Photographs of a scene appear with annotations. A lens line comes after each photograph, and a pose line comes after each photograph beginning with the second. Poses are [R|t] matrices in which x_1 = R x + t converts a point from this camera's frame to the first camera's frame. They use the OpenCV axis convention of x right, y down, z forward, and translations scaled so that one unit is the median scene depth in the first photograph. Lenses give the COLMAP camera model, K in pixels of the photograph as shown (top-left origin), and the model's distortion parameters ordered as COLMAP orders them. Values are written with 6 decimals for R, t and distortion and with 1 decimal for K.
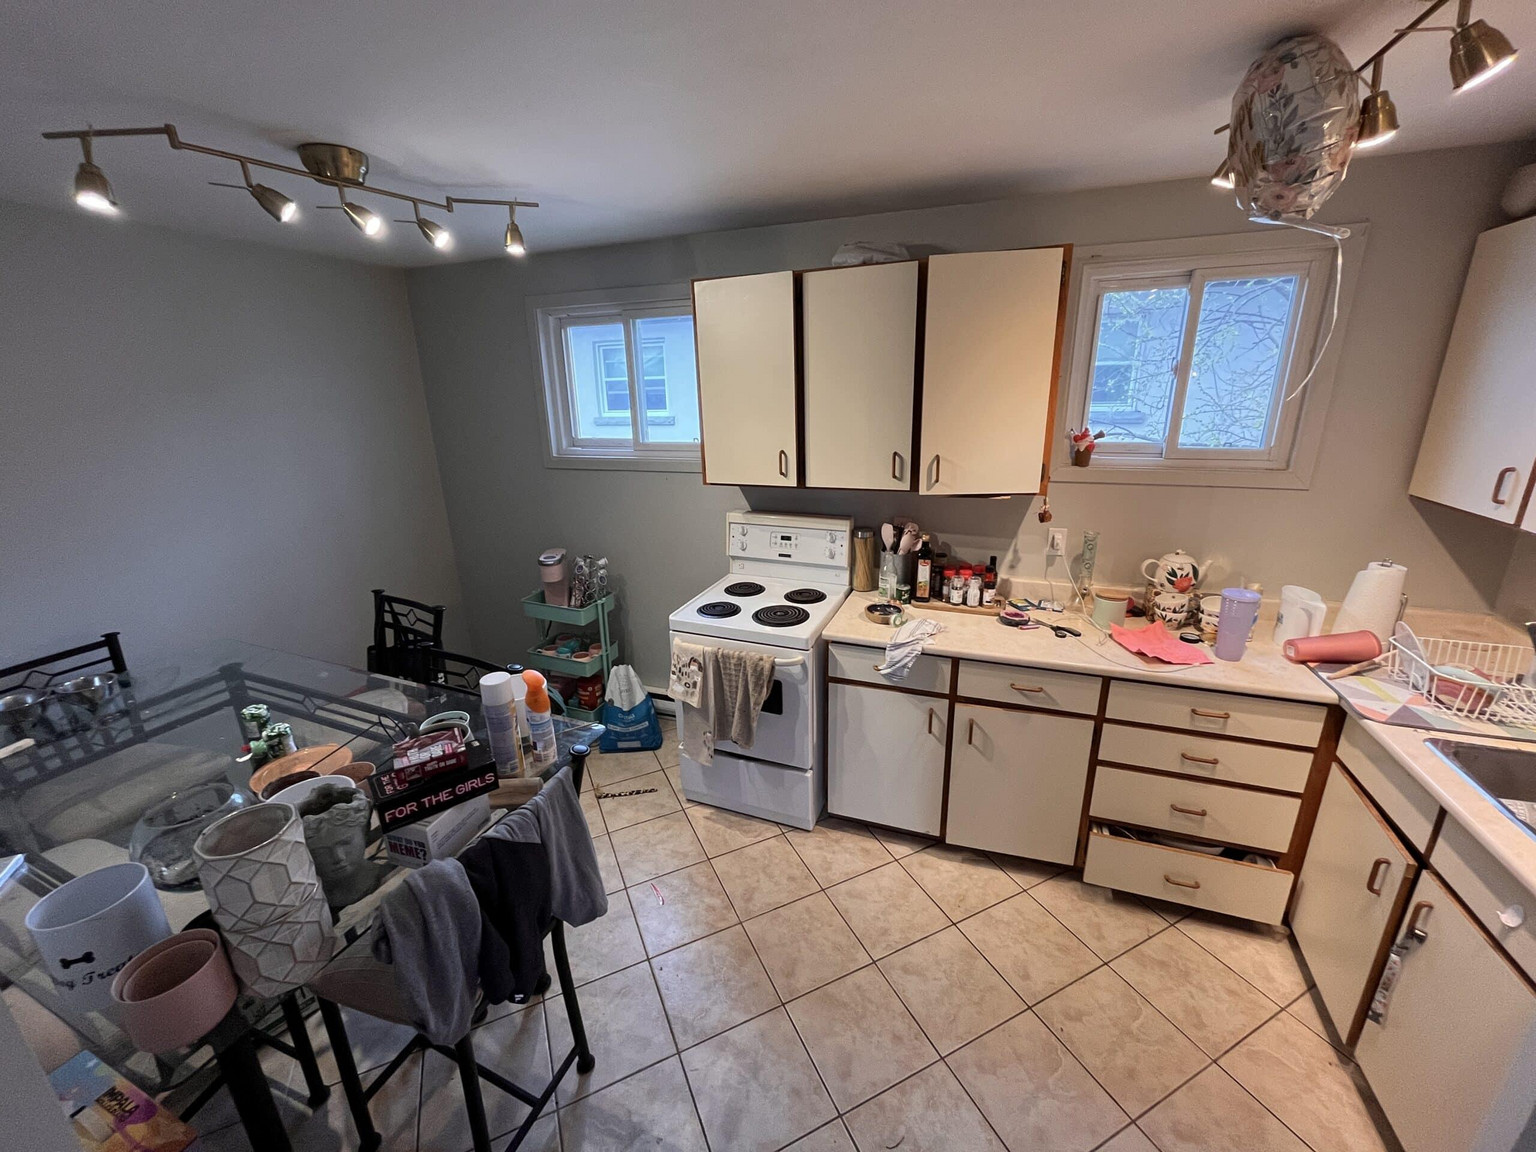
lens RADIAL K [[616.2, 0, 761.6], [0, 616.2, 569.1], [0, 0, 1]] dist [-0.003248, -0.000328]
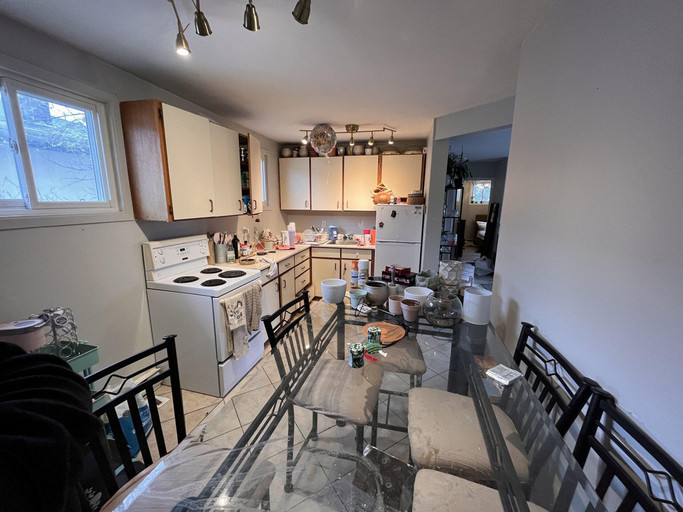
lens RADIAL K [[274.0, 0, 338.7], [0, 274.0, 252.9], [0, 0, 1]] dist [-0.003248, -0.000328]
pose [[-0.123741, -0.163421, 0.978765, -0.971601], [0.288203, 0.937910, 0.193036, -0.075106], [-0.949540, 0.305970, -0.068960, 0.704729]]
